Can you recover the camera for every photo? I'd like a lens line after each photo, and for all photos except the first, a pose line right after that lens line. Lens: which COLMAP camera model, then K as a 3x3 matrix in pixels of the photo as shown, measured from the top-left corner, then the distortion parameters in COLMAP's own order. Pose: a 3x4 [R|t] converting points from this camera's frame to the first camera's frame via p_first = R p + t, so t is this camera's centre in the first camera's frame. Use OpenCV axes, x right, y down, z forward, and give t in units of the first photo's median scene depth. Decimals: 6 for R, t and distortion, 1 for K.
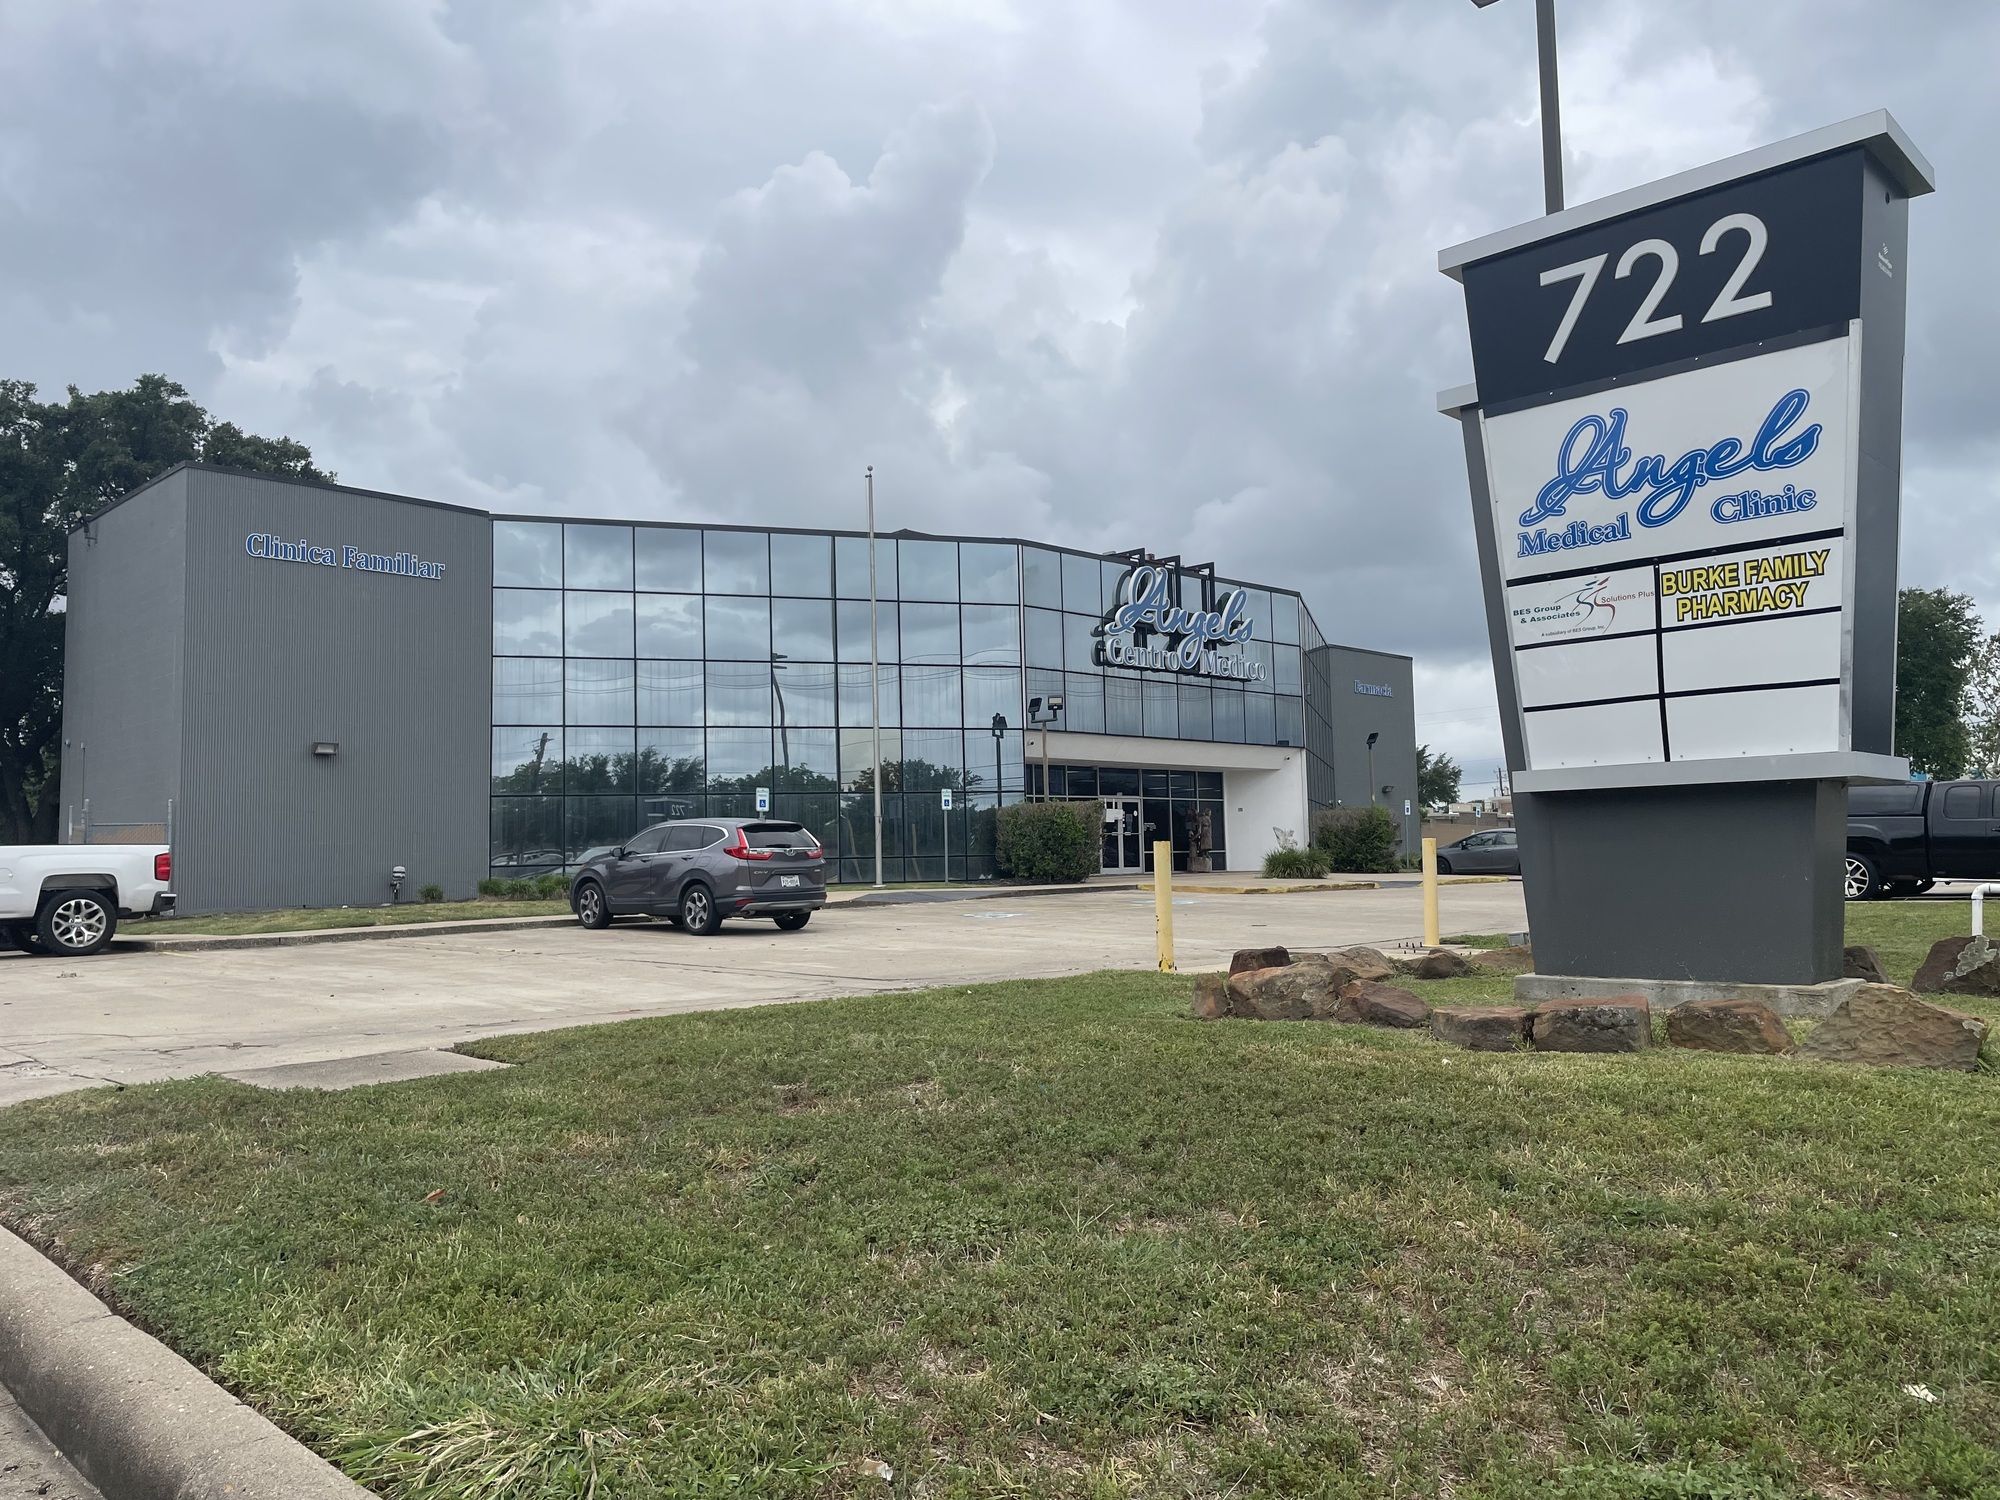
lens RADIAL K [[1511.7, 0, 1018.4], [0, 1511.7, 752.2], [0, 0, 1]] dist [0.076527, -0.094643]
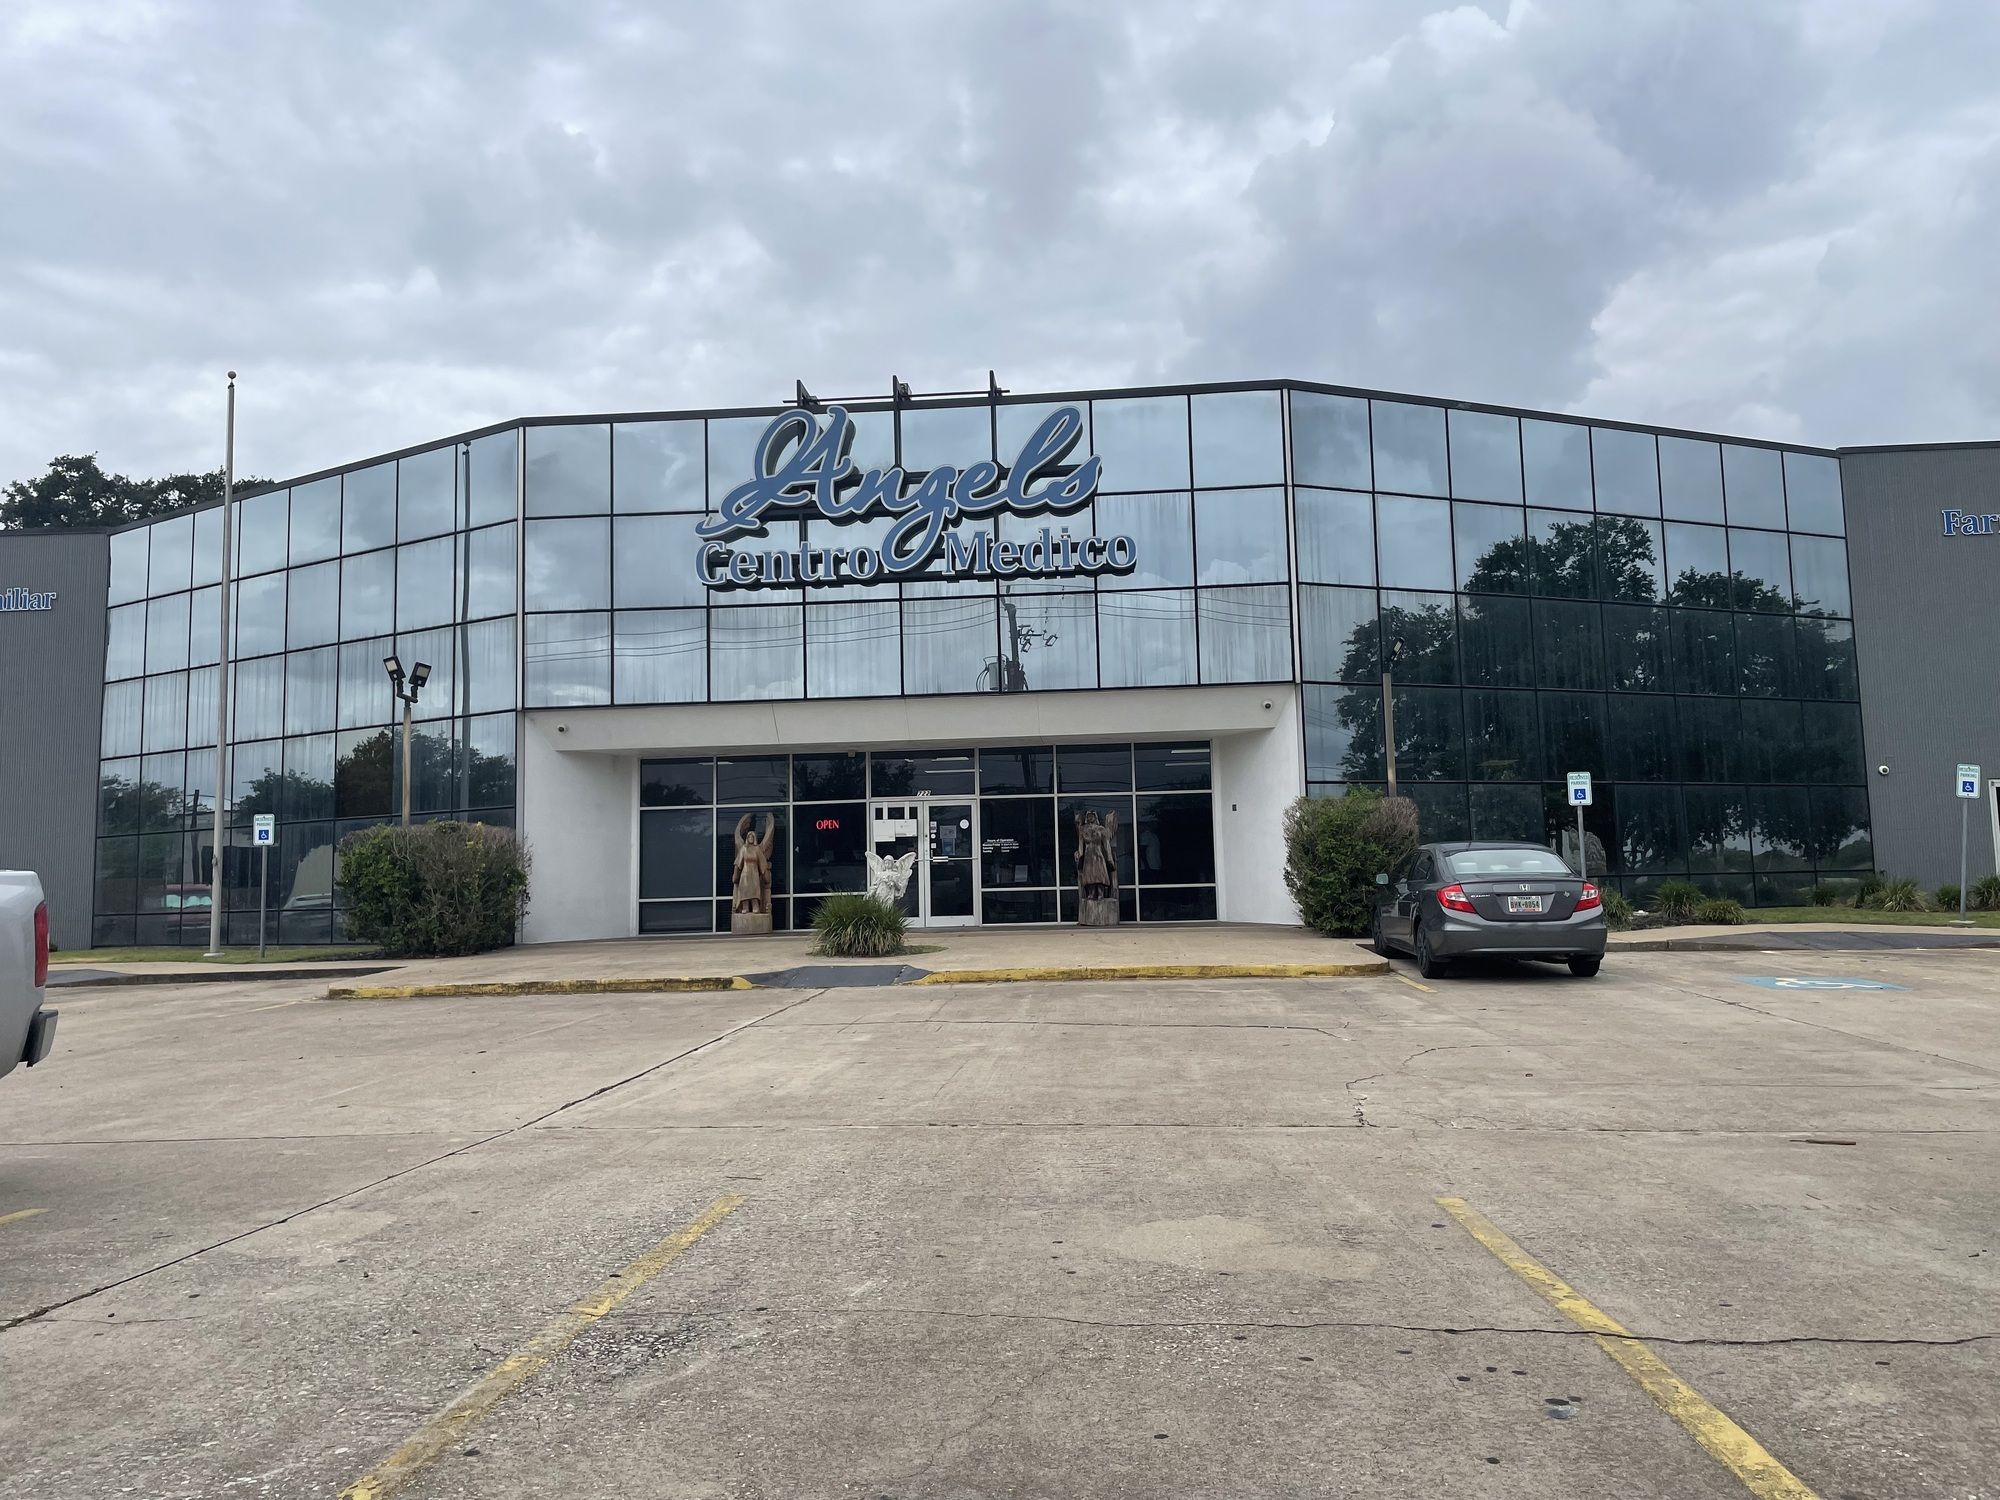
lens RADIAL K [[1511.7, 0, 988.3], [0, 1511.7, 775.1], [0, 0, 1]] dist [0.076527, -0.094643]
pose [[0.630840, -0.045441, -0.774581, 0.550663], [0.065260, 0.997854, -0.005390, 0.025506], [0.773164, -0.047149, 0.632451, 0.642410]]
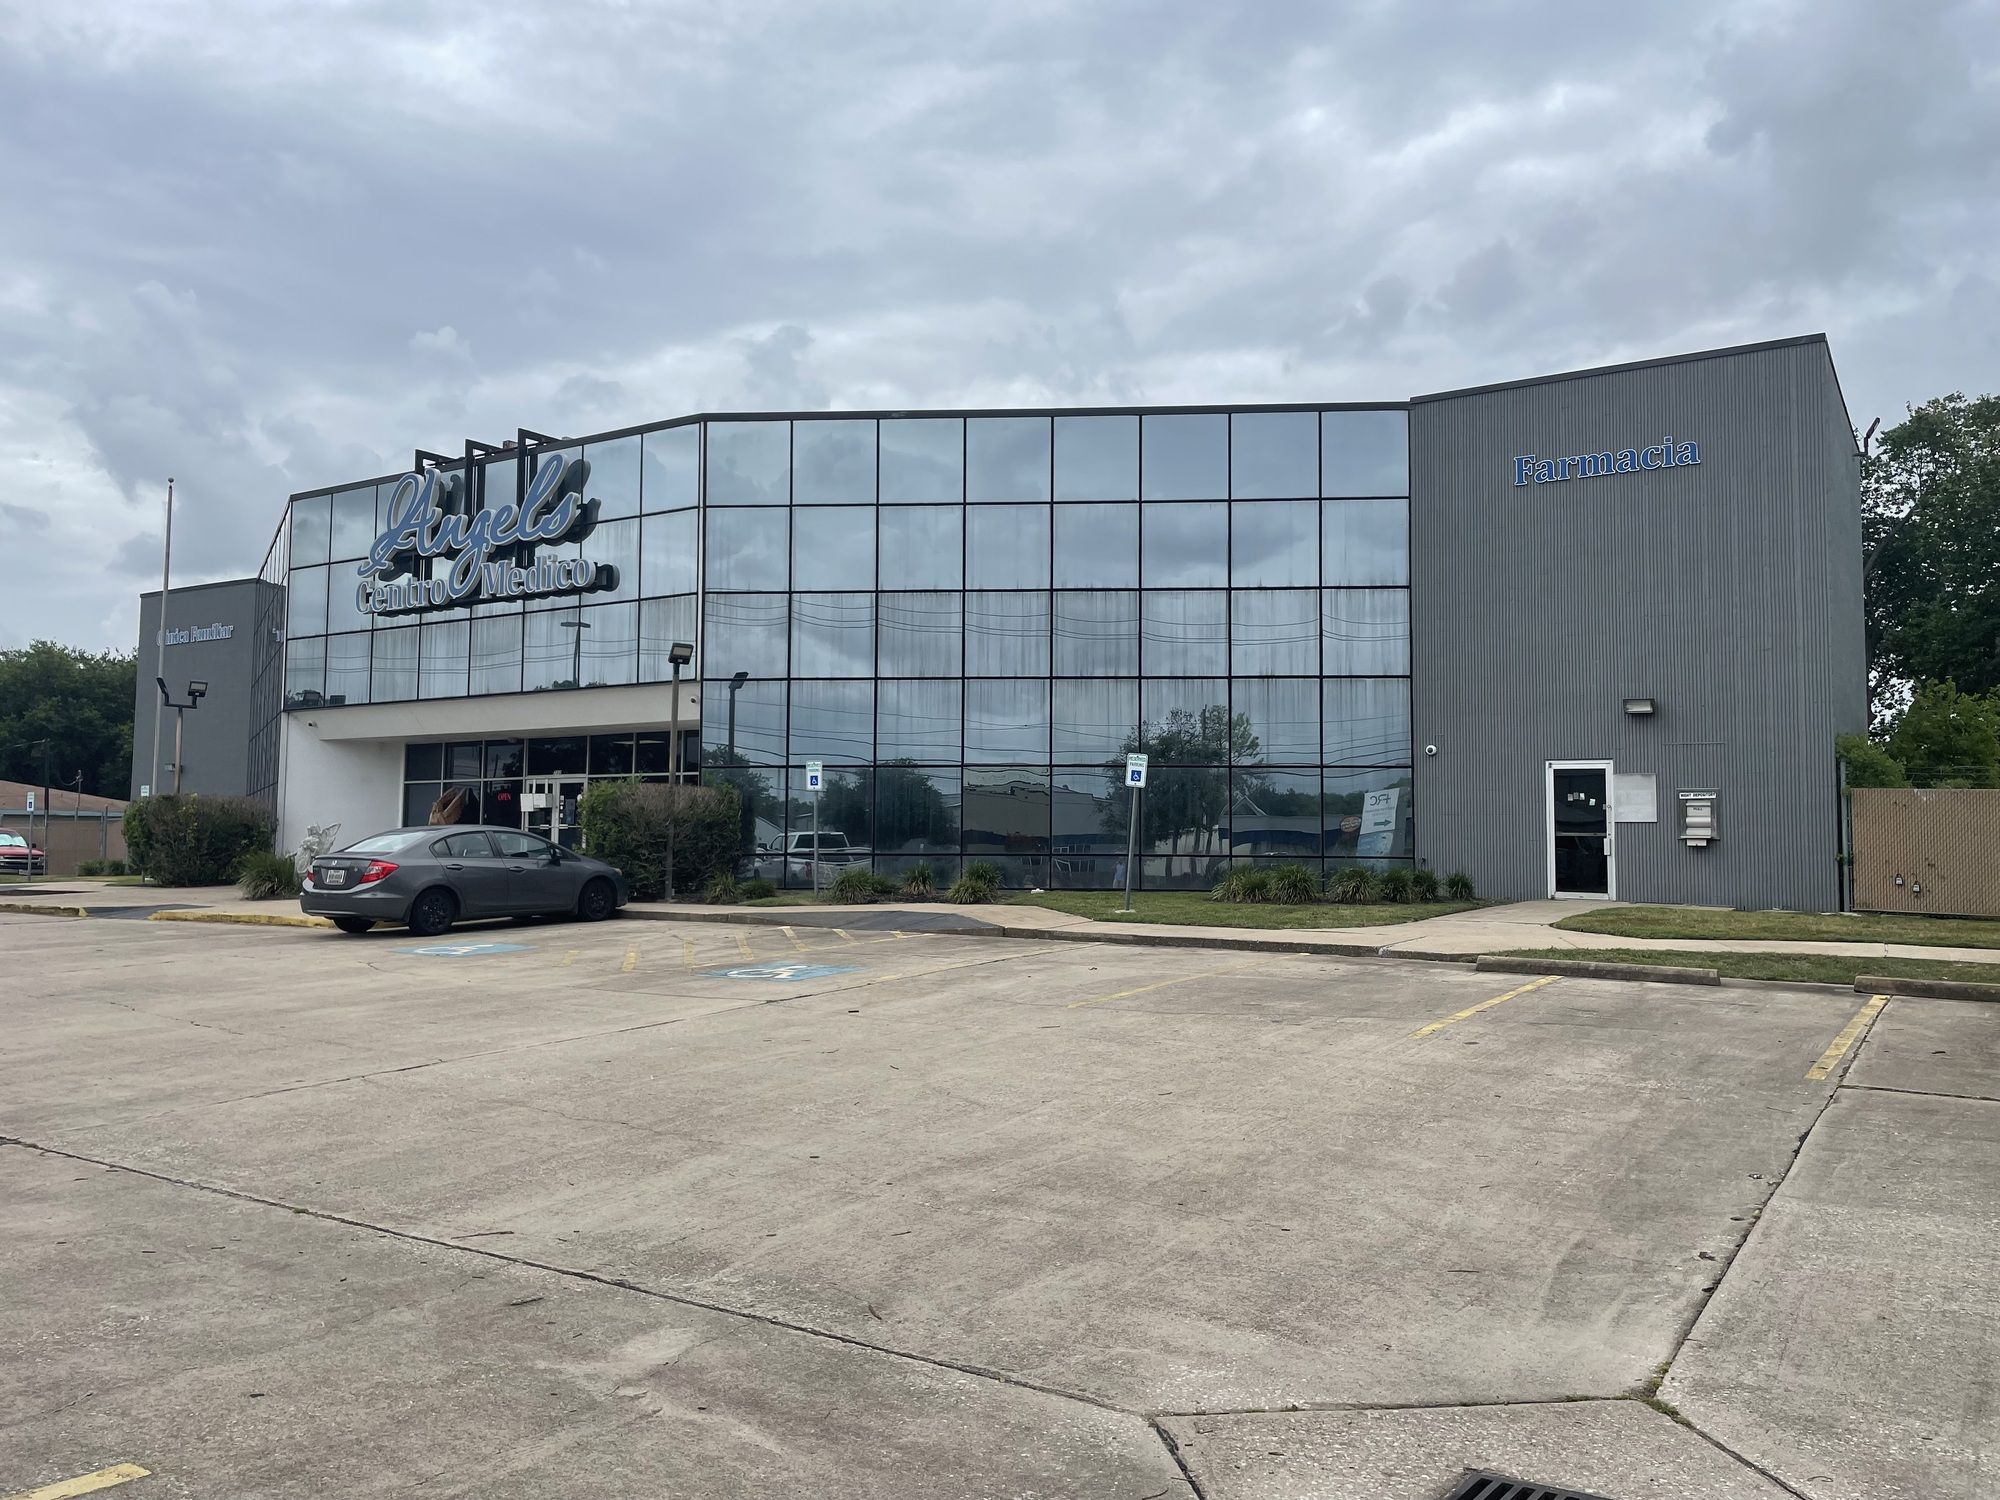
lens RADIAL K [[1511.7, 0, 1003.1], [0, 1511.7, 746.0], [0, 0, 1]] dist [0.076527, -0.094643]
pose [[0.193271, -0.037531, -0.980427, 0.833974], [0.062820, 0.997691, -0.025808, 0.047701], [0.979132, -0.056603, 0.195183, 1.072030]]
